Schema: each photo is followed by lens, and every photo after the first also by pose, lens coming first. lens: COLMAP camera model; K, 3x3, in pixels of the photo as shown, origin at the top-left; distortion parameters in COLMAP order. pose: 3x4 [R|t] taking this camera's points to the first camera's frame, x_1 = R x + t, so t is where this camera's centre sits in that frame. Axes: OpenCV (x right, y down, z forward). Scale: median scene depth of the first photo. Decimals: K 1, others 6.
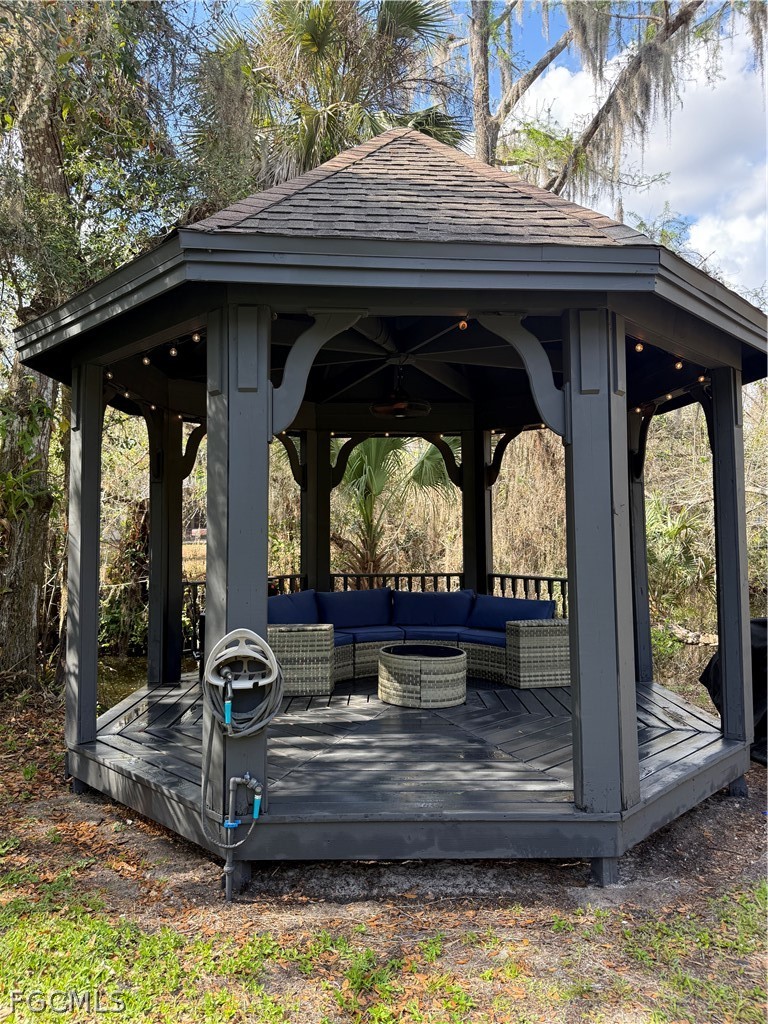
lens RADIAL K [[717.0, 0, 384.0], [0, 717.0, 512.0], [0, 0, 1]] dist [0.005769, 0.000839]
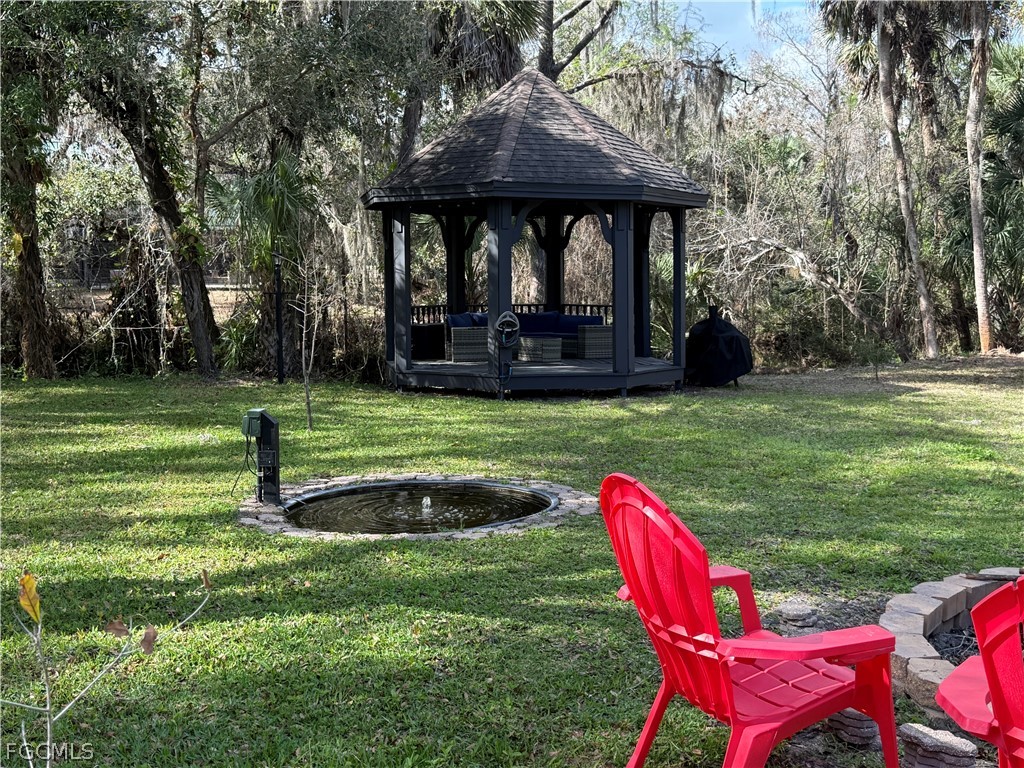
lens RADIAL K [[1189.8, 0, 512.0], [0, 1189.8, 384.0], [0, 0, 1]] dist [-0.597887, -0.002729]
pose [[0.983876, -0.008358, 0.178657, -0.479284], [-0.014730, 0.991728, 0.127512, -0.076669], [-0.178245, -0.128088, 0.975614, -1.741150]]
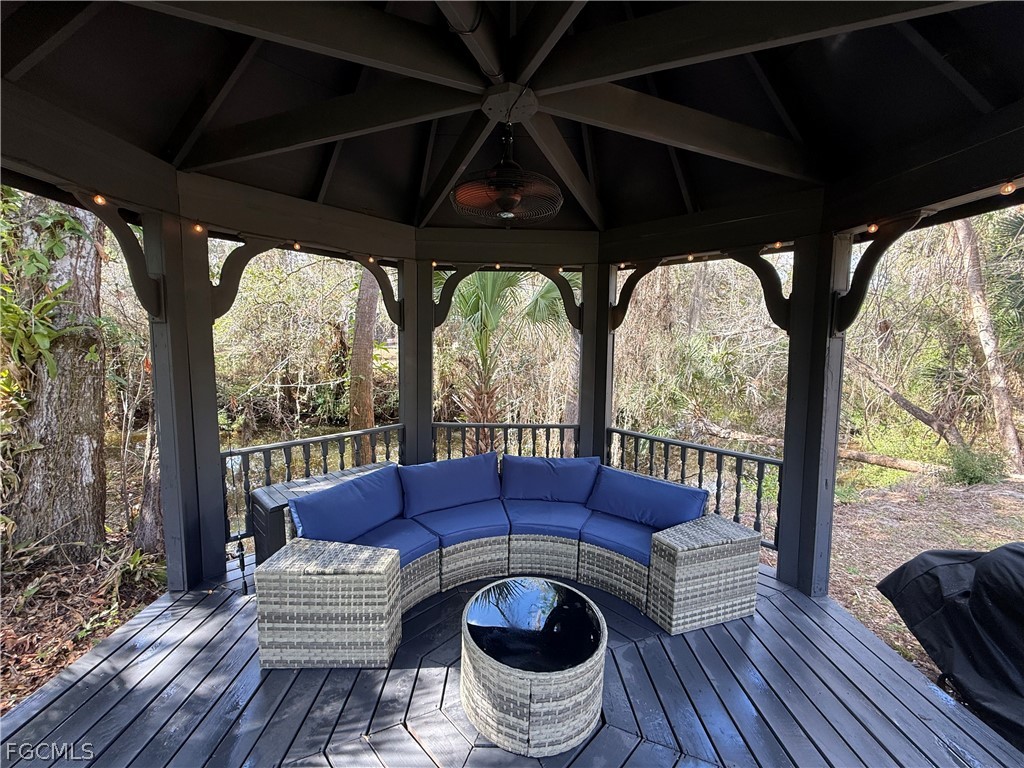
lens RADIAL K [[407.7, 0, 512.0], [0, 407.7, 384.0], [0, 0, 1]] dist [-0.003391, -0.000259]
pose [[0.999725, 0.021634, 0.009058, 0.021524], [-0.022666, 0.990436, 0.136098, -0.039070], [-0.006027, -0.136266, 0.990654, 0.533997]]
